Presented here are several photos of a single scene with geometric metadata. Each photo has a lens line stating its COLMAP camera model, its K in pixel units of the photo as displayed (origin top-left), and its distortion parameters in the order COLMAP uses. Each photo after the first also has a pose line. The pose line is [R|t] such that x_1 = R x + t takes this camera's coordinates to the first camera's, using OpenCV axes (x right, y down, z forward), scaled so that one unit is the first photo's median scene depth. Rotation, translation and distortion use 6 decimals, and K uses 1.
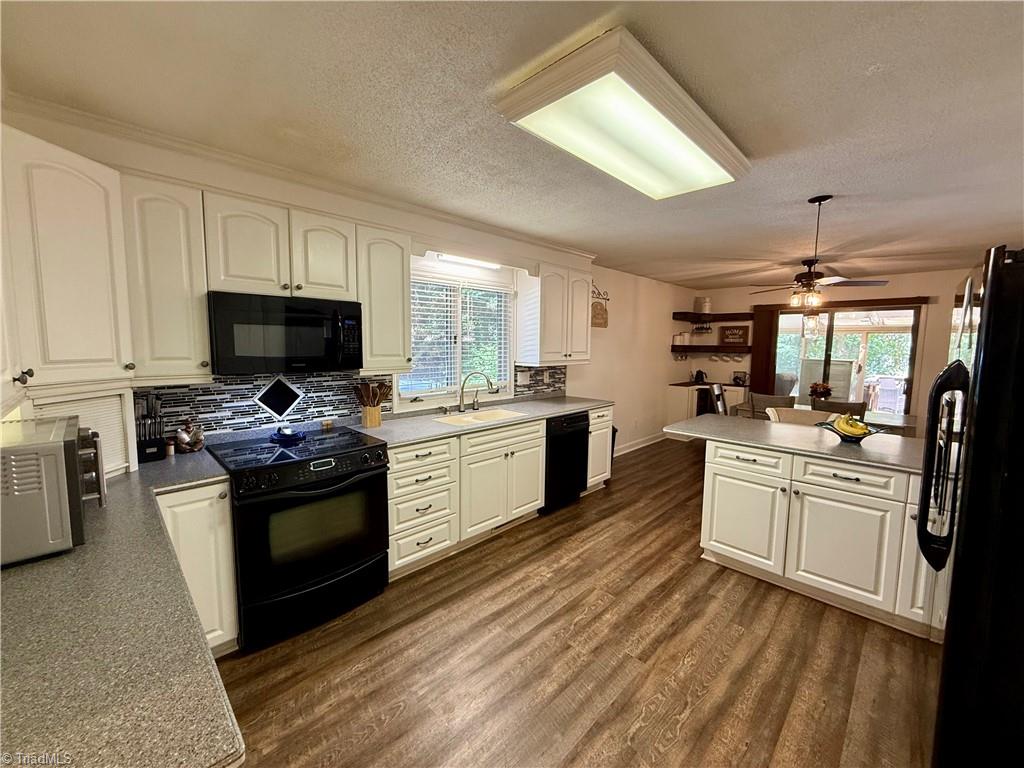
lens RADIAL K [[408.8, 0, 512.8], [0, 408.8, 383.0], [0, 0, 1]] dist [0.000850, 0.000414]
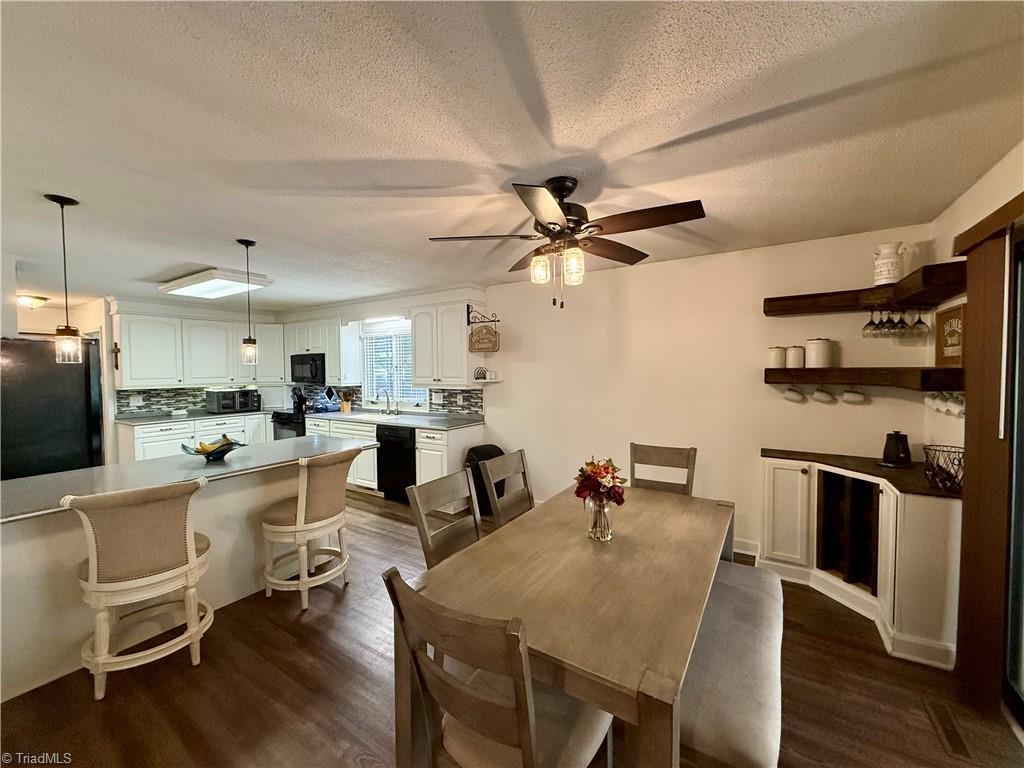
lens RADIAL K [[408.8, 0, 513.6], [0, 408.8, 383.0], [0, 0, 1]] dist [0.000850, 0.000414]
pose [[0.213095, 0.020412, -0.976818, 1.844414], [-0.085295, 0.996353, 0.002213, -0.114248], [0.973301, 0.082846, 0.214059, 1.379322]]
